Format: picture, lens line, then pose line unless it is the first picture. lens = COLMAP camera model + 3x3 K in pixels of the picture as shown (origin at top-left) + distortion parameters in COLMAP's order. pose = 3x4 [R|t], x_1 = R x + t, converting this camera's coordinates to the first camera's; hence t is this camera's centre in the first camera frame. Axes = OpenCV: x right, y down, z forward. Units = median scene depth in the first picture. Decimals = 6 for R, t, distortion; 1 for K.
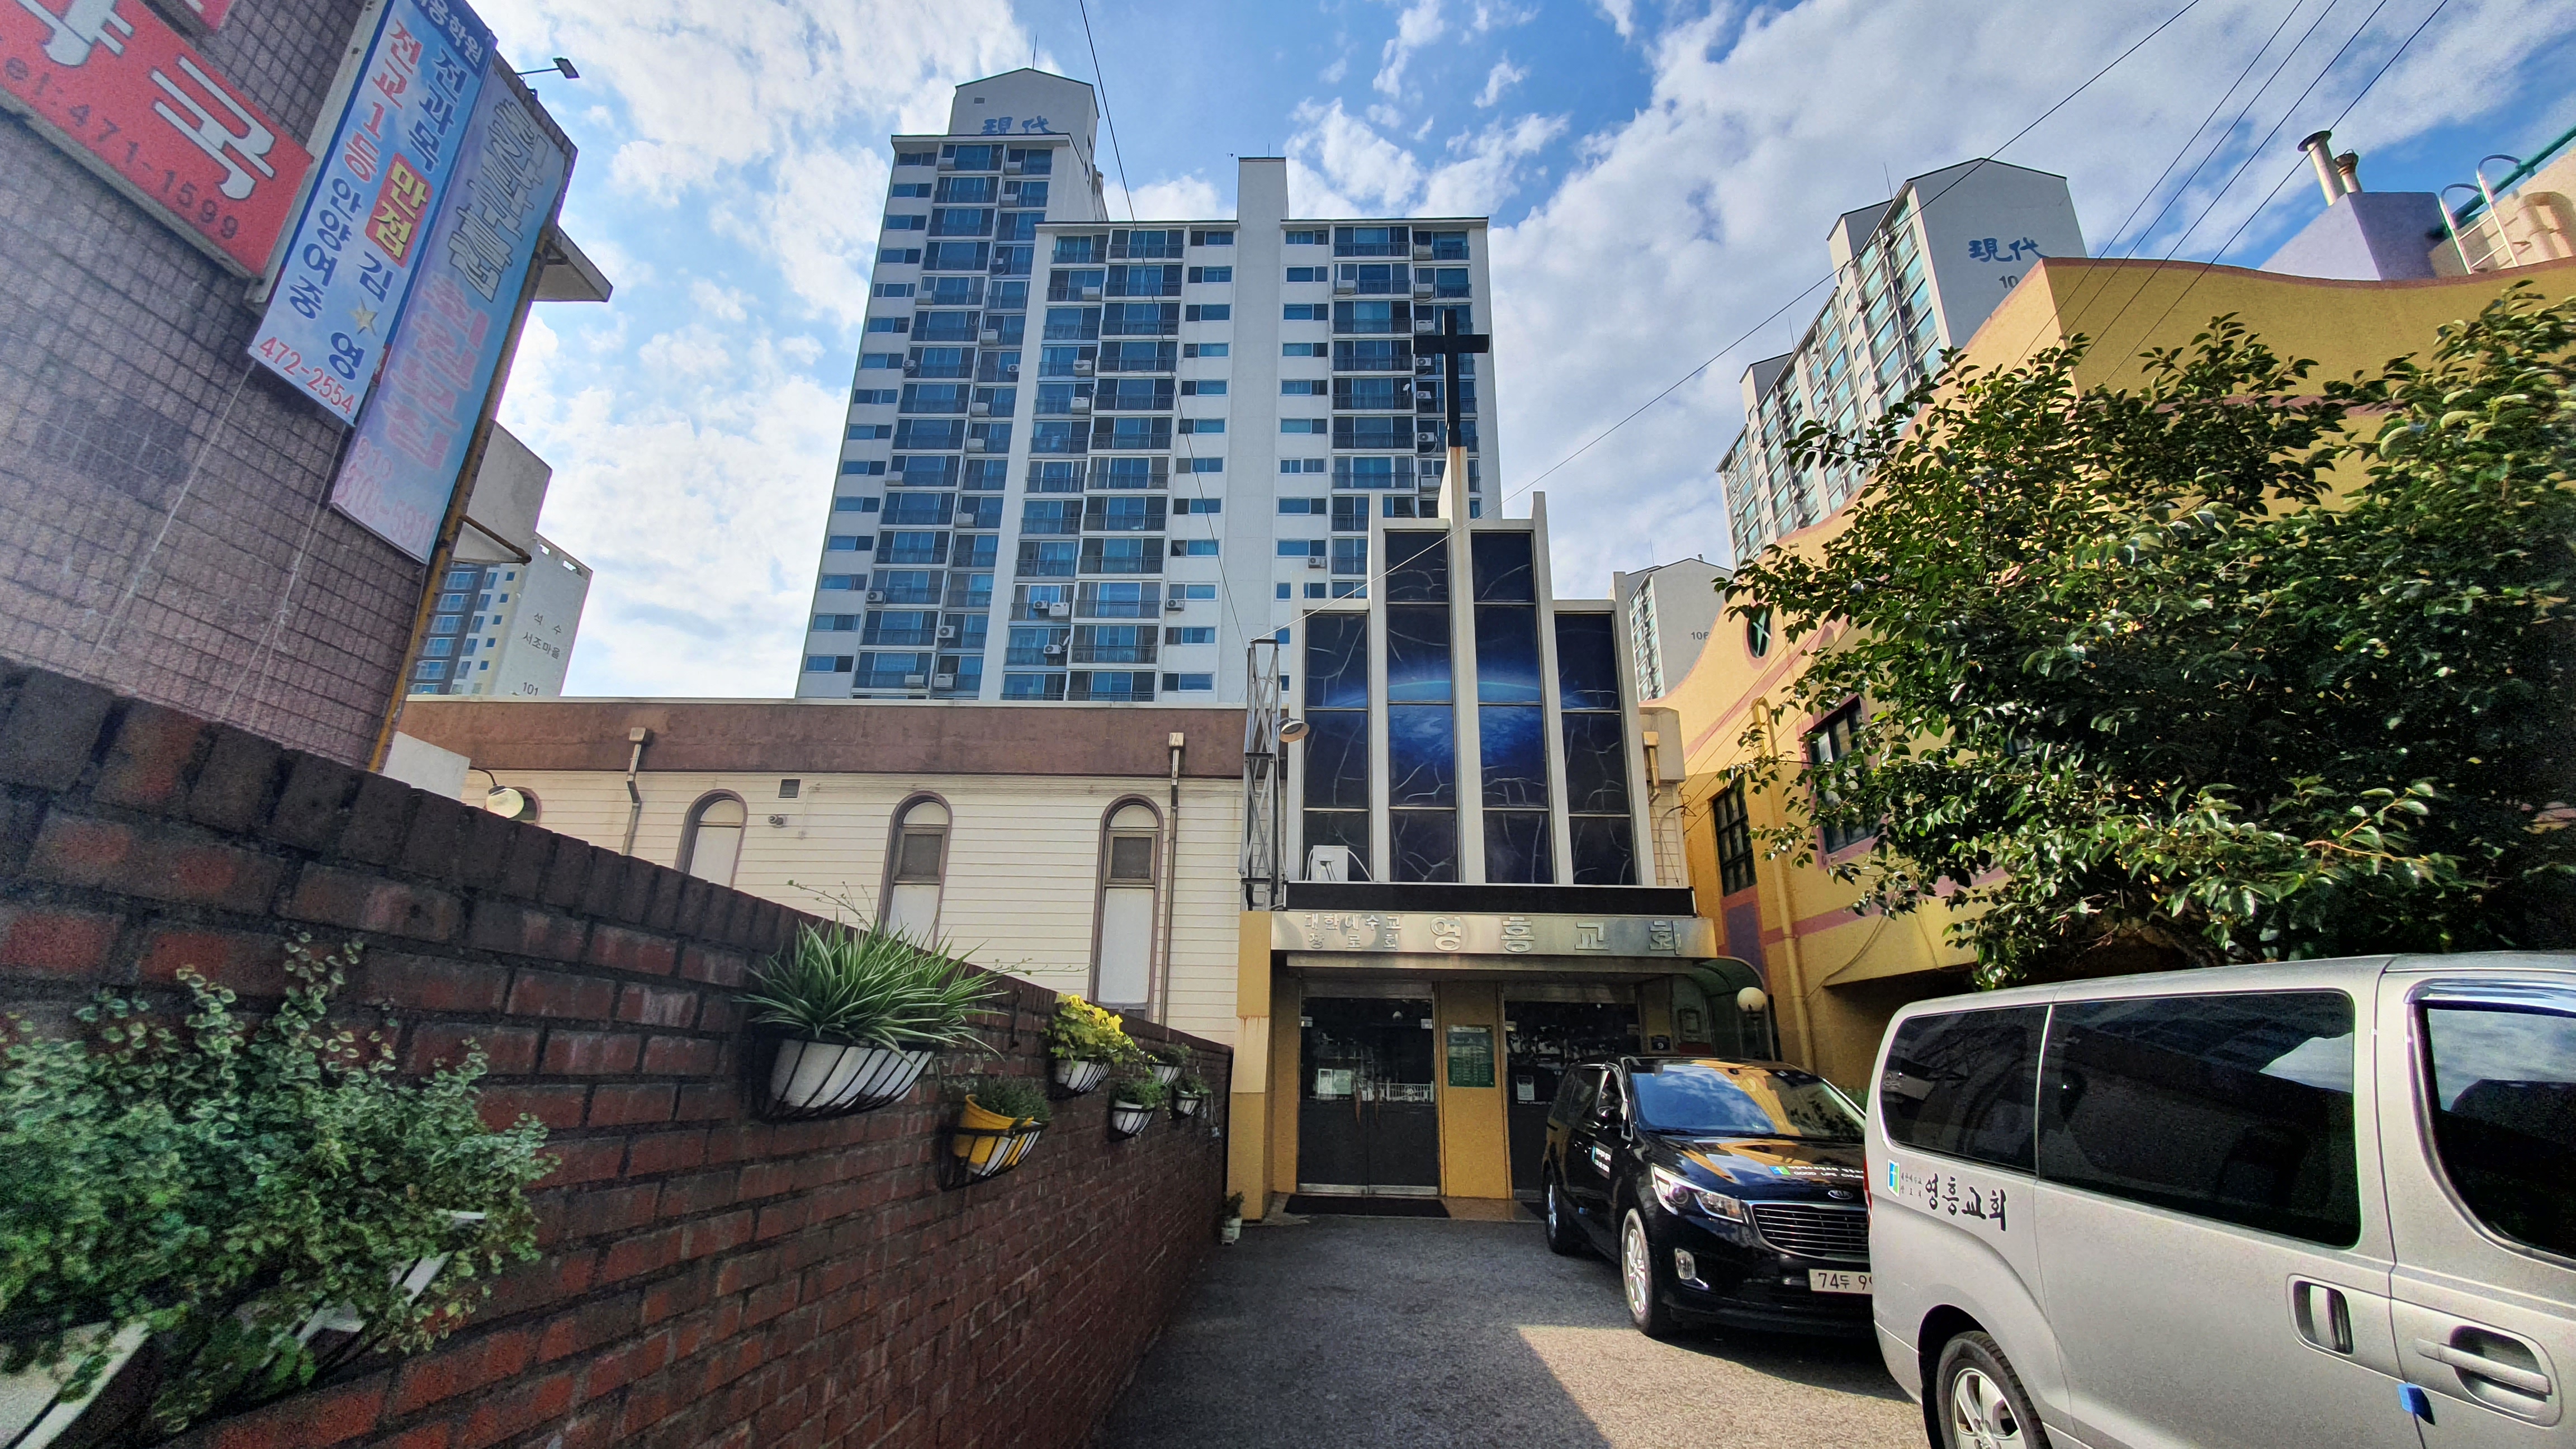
lens RADIAL K [[1030.4, 0, 1279.8], [0, 1030.4, 727.8], [0, 0, 1]] dist [0.014237, -0.001184]
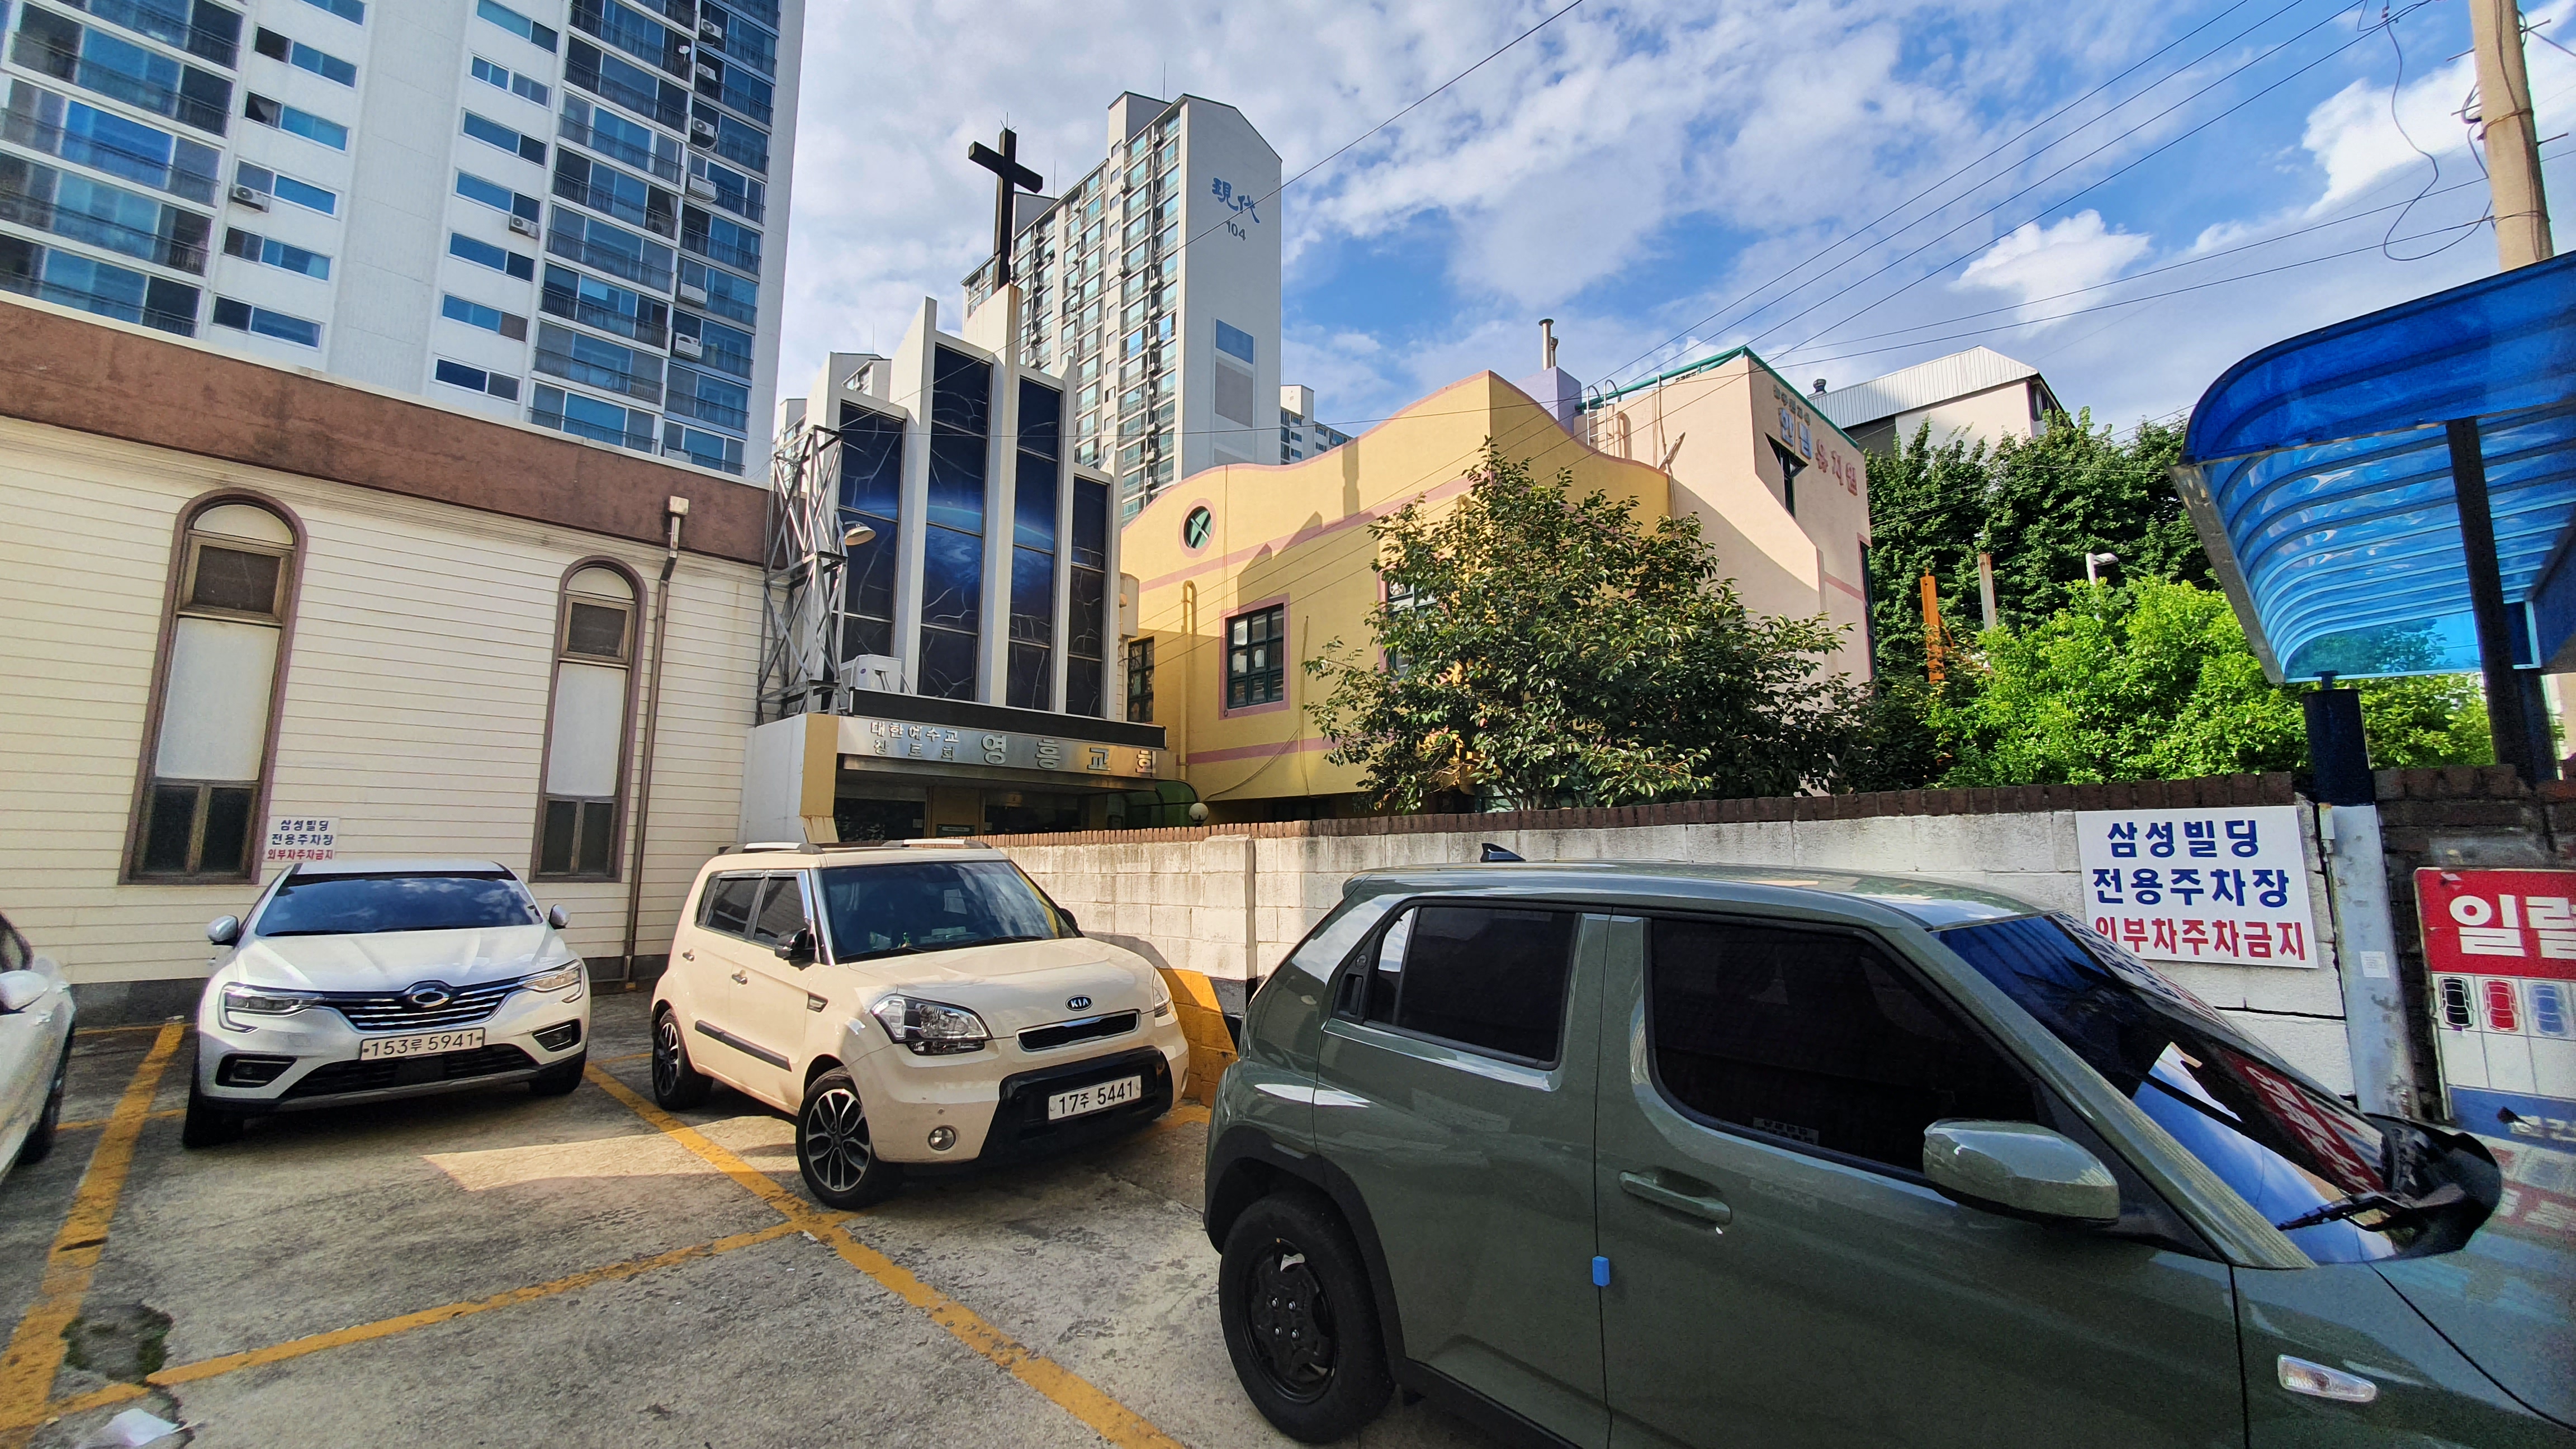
lens RADIAL K [[1030.4, 0, 1281.5], [0, 1030.4, 733.6], [0, 0, 1]] dist [0.014237, -0.001184]
pose [[0.693714, 0.077416, 0.716078, -0.380452], [-0.218510, 0.969970, 0.106822, -0.006900], [-0.686304, -0.230574, 0.689798, 0.001465]]
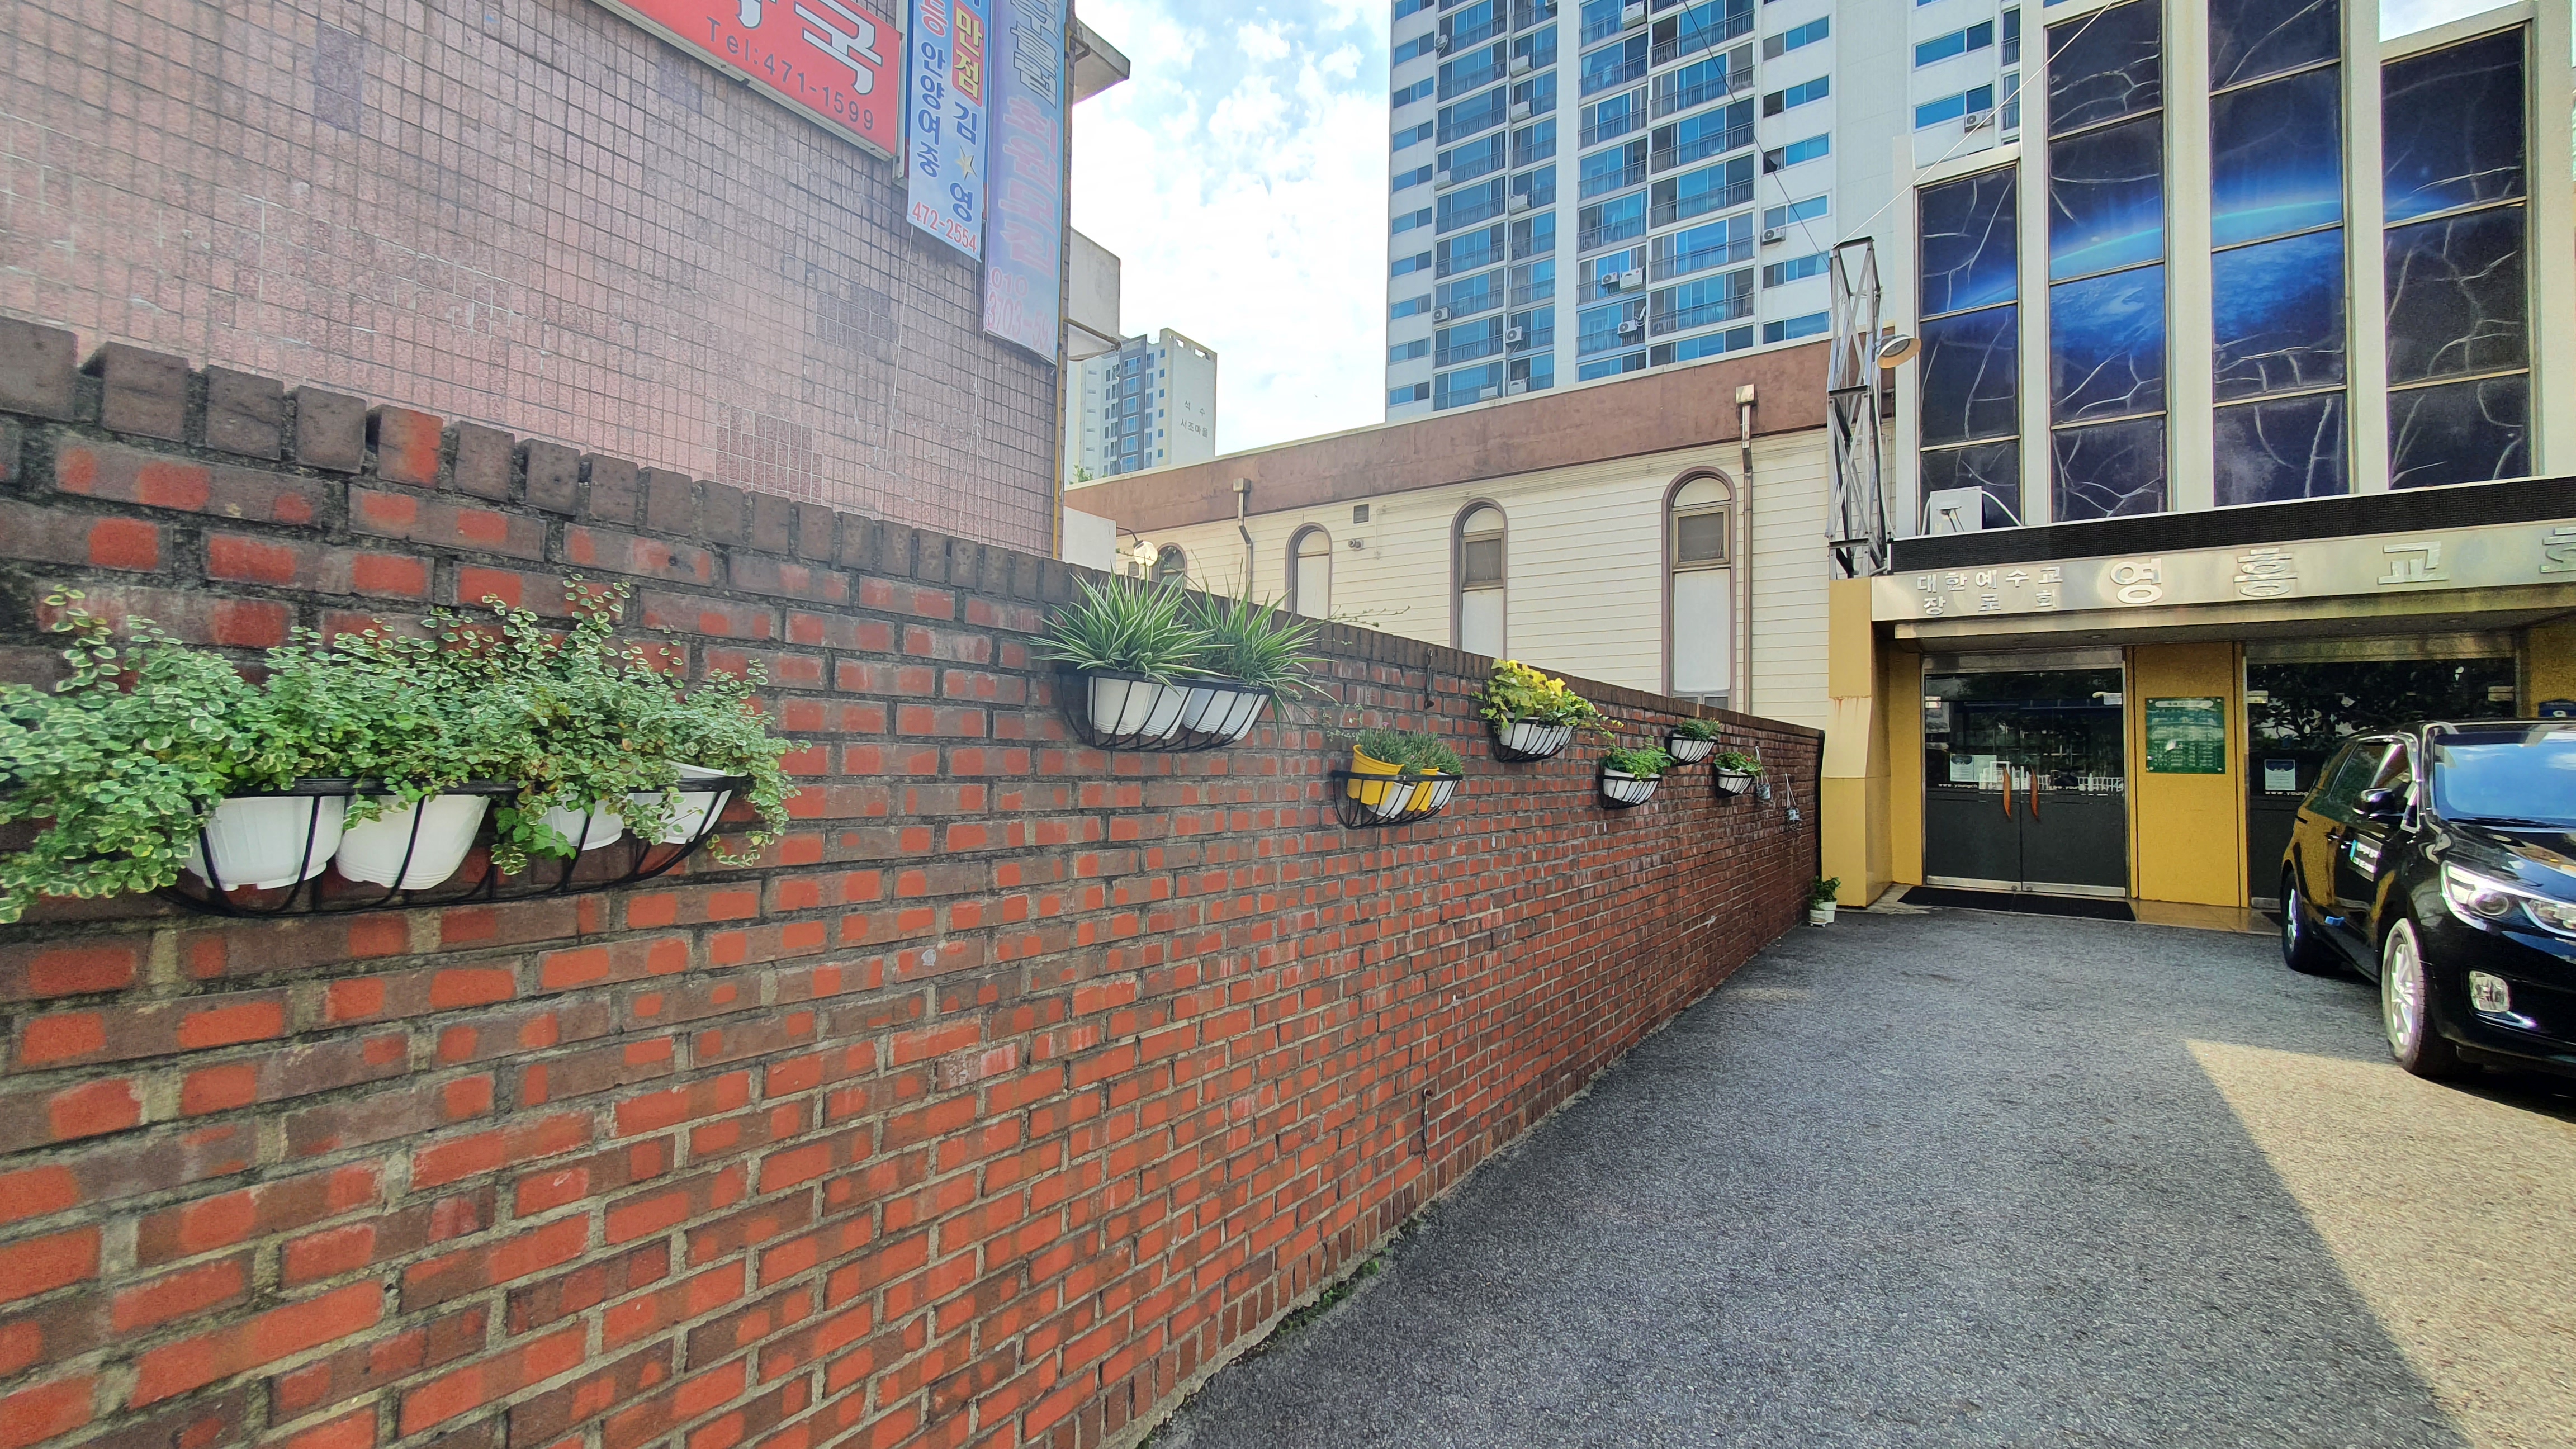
lens RADIAL K [[1030.4, 0, 1285.9], [0, 1030.4, 723.5], [0, 0, 1]] dist [0.014237, -0.001184]
pose [[0.840026, -0.028477, -0.541798, 0.041230], [0.175403, 0.959248, 0.221533, 0.017490], [0.513410, -0.281127, 0.810789, 0.022500]]
